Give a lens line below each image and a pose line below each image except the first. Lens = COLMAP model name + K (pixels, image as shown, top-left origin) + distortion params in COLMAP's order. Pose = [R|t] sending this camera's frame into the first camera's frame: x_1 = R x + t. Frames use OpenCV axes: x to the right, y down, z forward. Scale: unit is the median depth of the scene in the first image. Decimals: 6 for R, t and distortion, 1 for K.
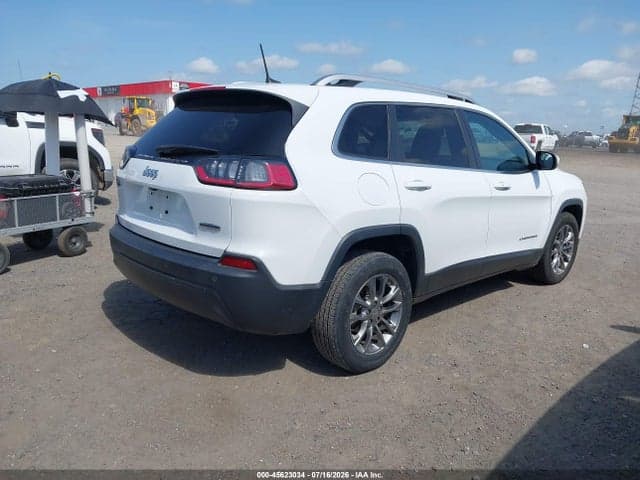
lens RADIAL K [[495.5, 0, 316.7], [0, 495.5, 241.5], [0, 0, 1]] dist [0.084569, -0.135947]
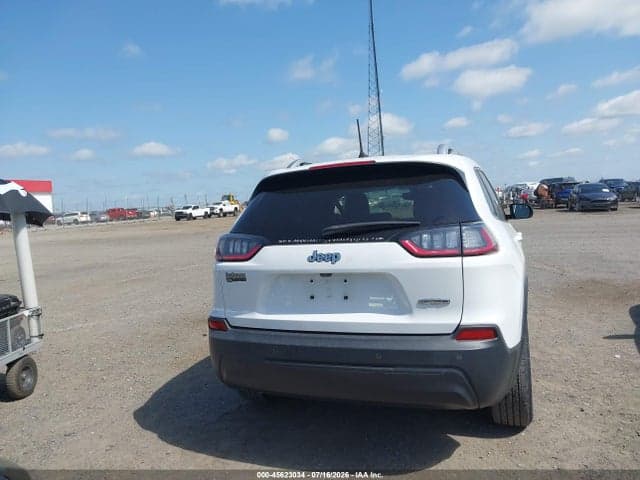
lens RADIAL K [[495.5, 0, 316.7], [0, 495.5, 241.5], [0, 0, 1]] dist [0.084569, -0.135947]
pose [[0.899721, -0.119621, 0.419754, -0.711259], [0.181001, 0.977375, -0.109435, -0.070172], [-0.397167, 0.174437, 0.901016, 0.198009]]
